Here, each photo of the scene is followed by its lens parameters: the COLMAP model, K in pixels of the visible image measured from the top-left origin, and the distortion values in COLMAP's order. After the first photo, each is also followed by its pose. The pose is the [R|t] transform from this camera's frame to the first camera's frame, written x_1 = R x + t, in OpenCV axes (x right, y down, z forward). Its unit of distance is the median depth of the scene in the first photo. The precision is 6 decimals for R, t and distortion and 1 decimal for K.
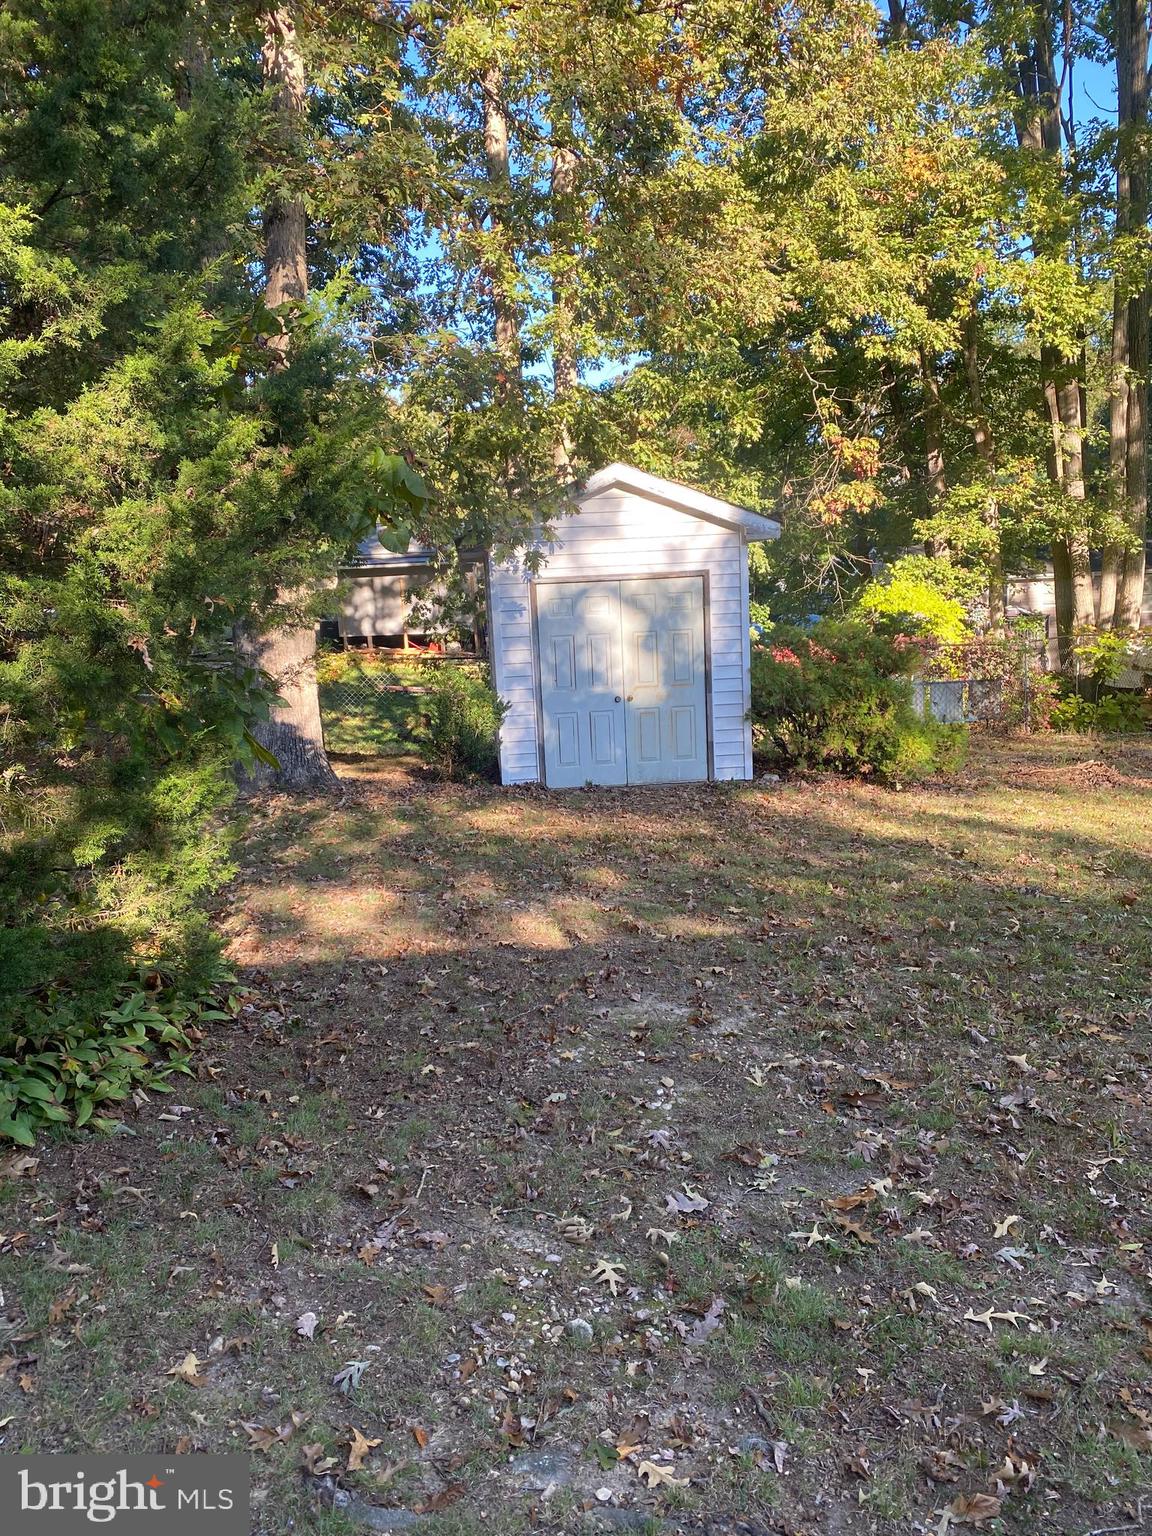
lens RADIAL K [[1175.2, 0, 576.0], [0, 1175.2, 768.0], [0, 0, 1]] dist [0.050384, 0.001179]
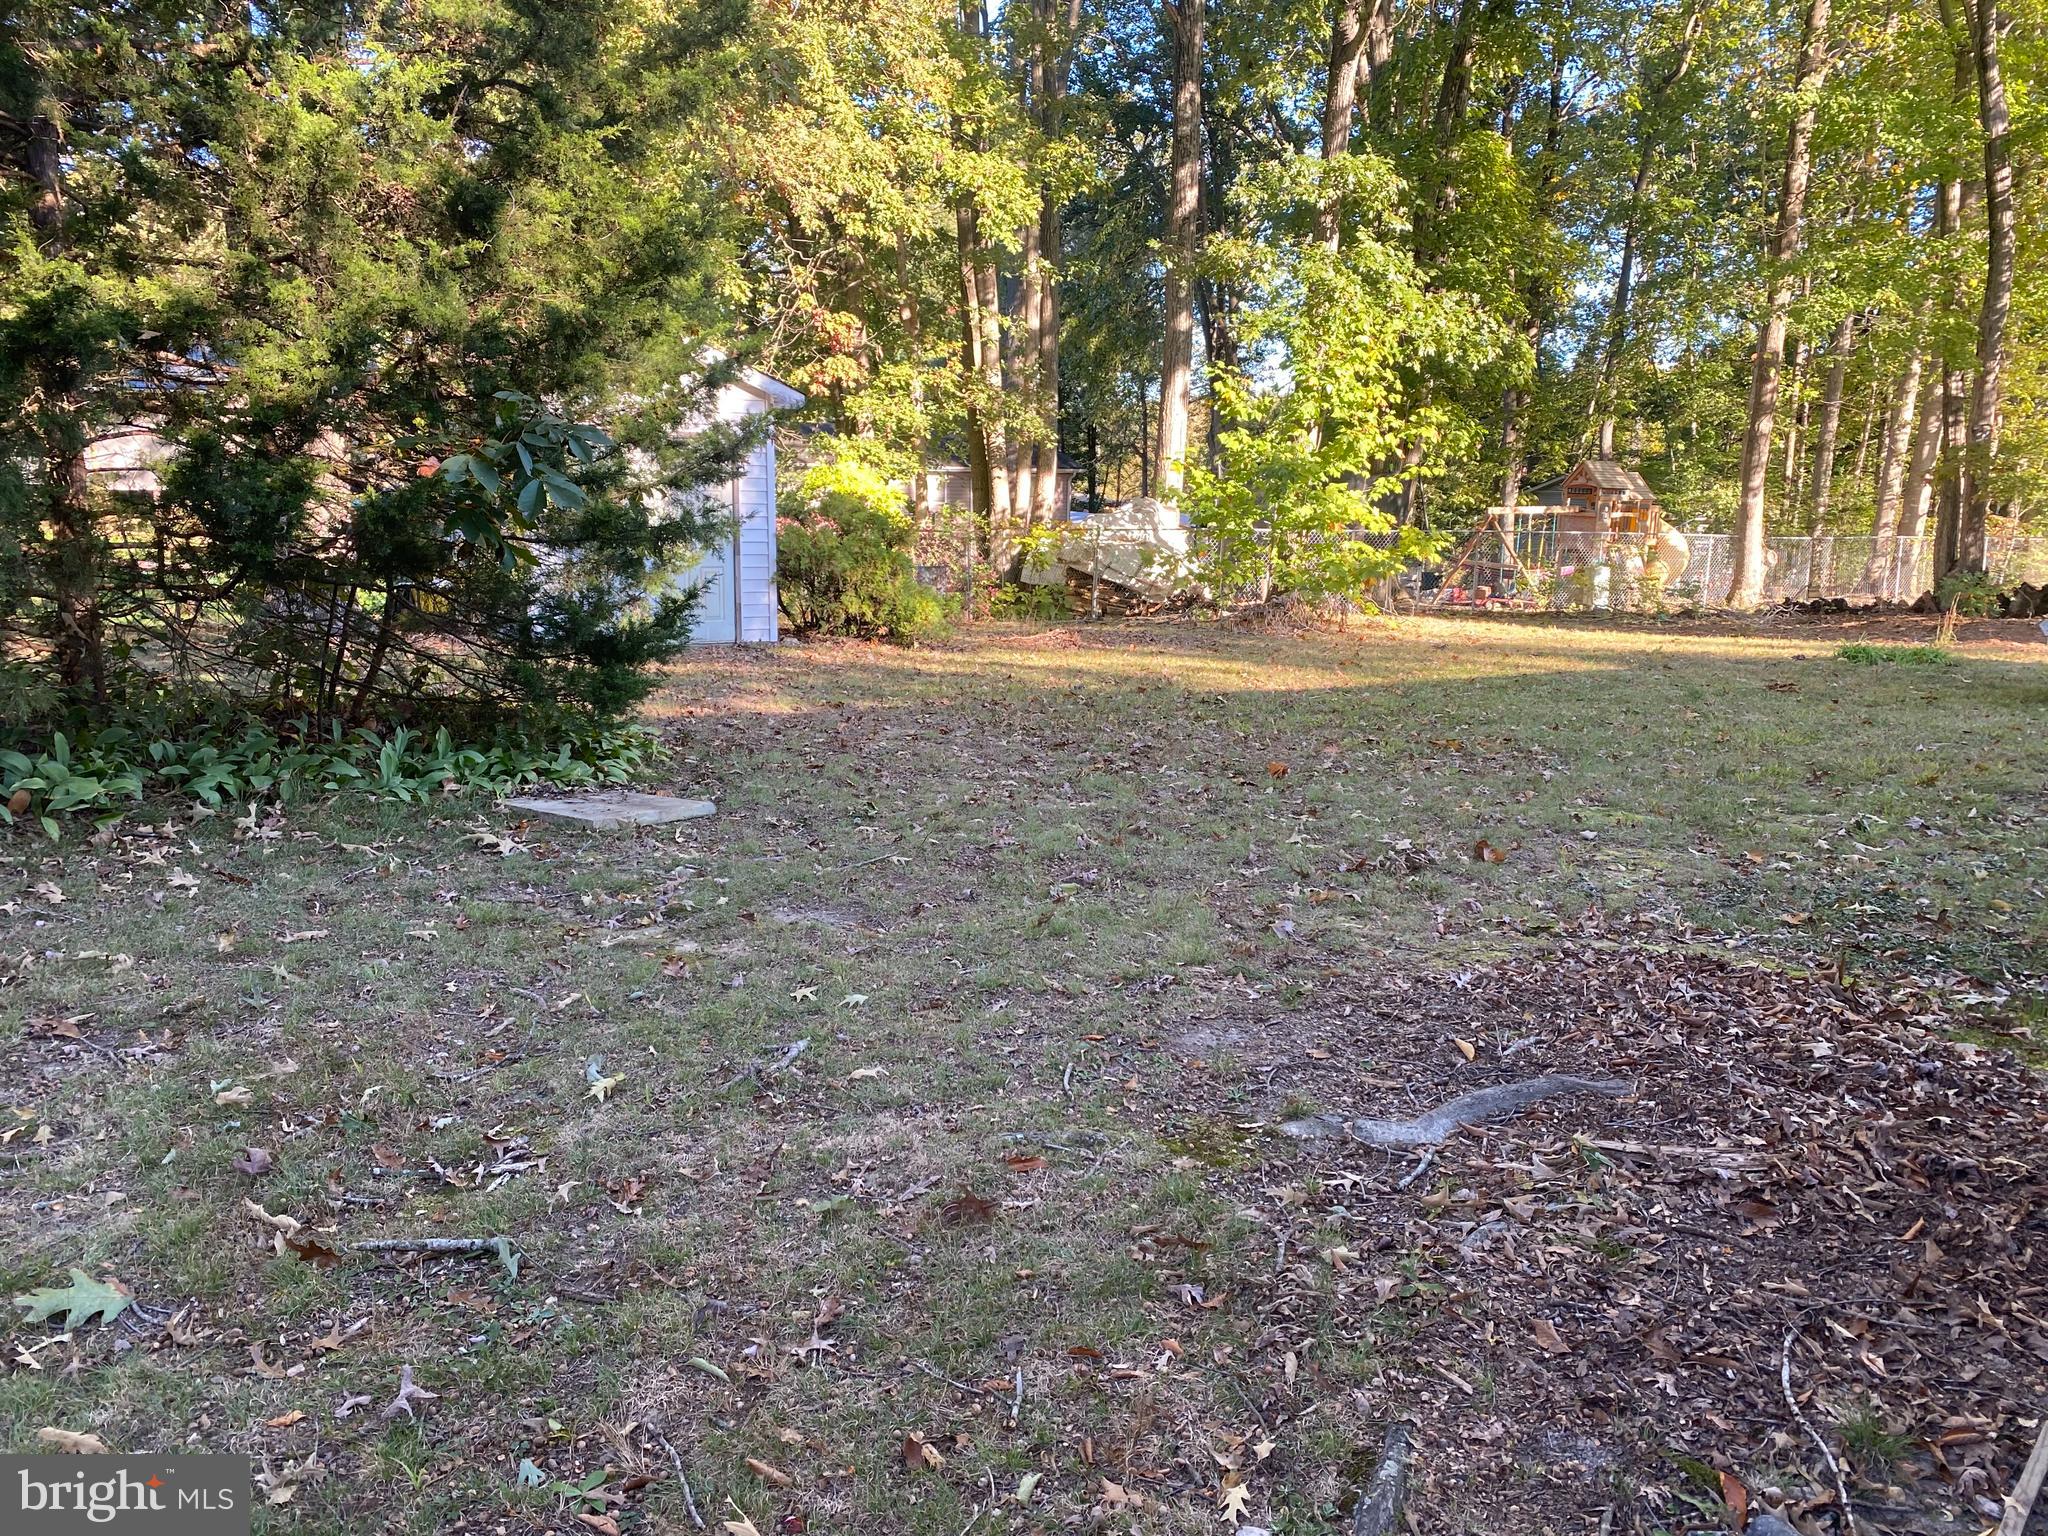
lens RADIAL K [[1566.9, 0, 1024.0], [0, 1566.9, 768.0], [0, 0, 1]] dist [0.050384, 0.001179]
pose [[0.896861, -0.028488, 0.441394, -0.142774], [0.013854, 0.999243, 0.036342, 0.039438], [-0.442095, -0.026479, 0.896577, -0.179007]]
